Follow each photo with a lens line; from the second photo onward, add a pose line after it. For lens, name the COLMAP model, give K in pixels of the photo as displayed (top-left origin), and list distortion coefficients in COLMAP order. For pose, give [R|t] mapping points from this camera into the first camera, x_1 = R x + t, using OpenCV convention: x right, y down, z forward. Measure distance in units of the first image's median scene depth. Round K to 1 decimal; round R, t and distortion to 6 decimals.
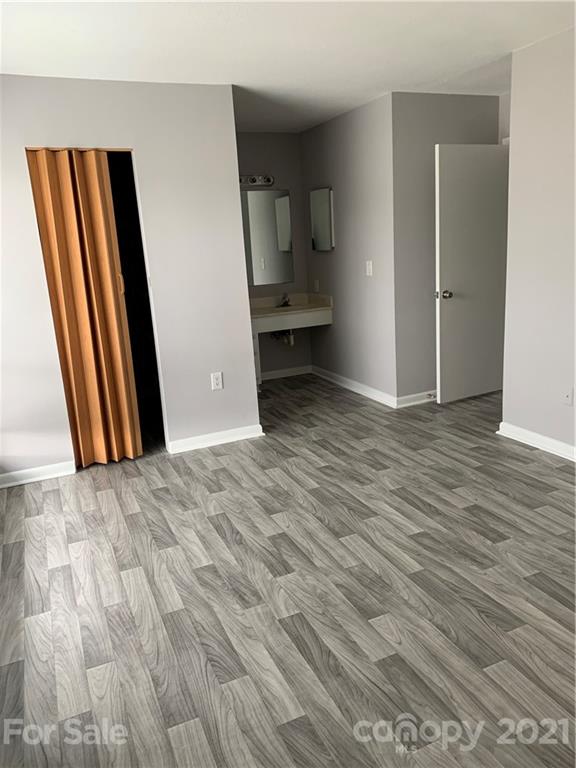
lens RADIAL K [[579.8, 0, 288.0], [0, 579.8, 384.0], [0, 0, 1]] dist [0.034814, -0.006315]
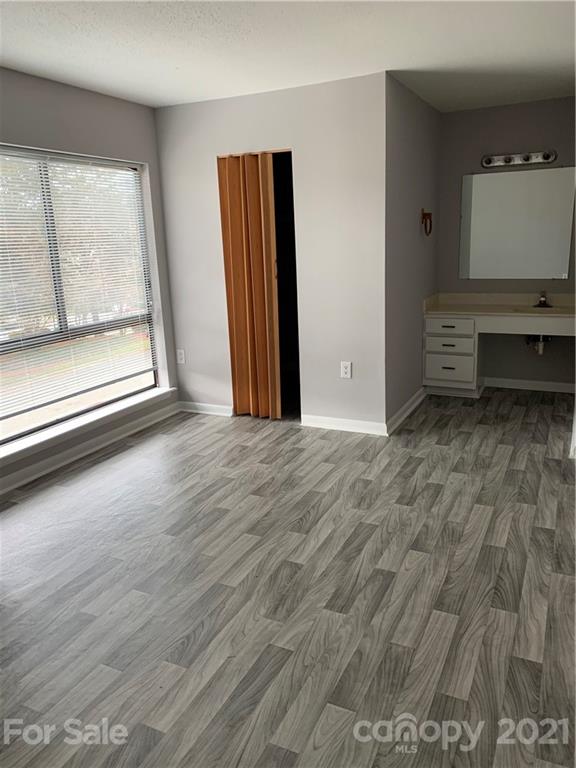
lens RADIAL K [[579.8, 0, 288.0], [0, 579.8, 384.0], [0, 0, 1]] dist [0.034814, -0.006315]
pose [[0.640202, 0.227582, -0.733721, 0.625951], [-0.189529, 0.972378, 0.136236, -0.111022], [0.744459, 0.051843, 0.665652, 0.265067]]
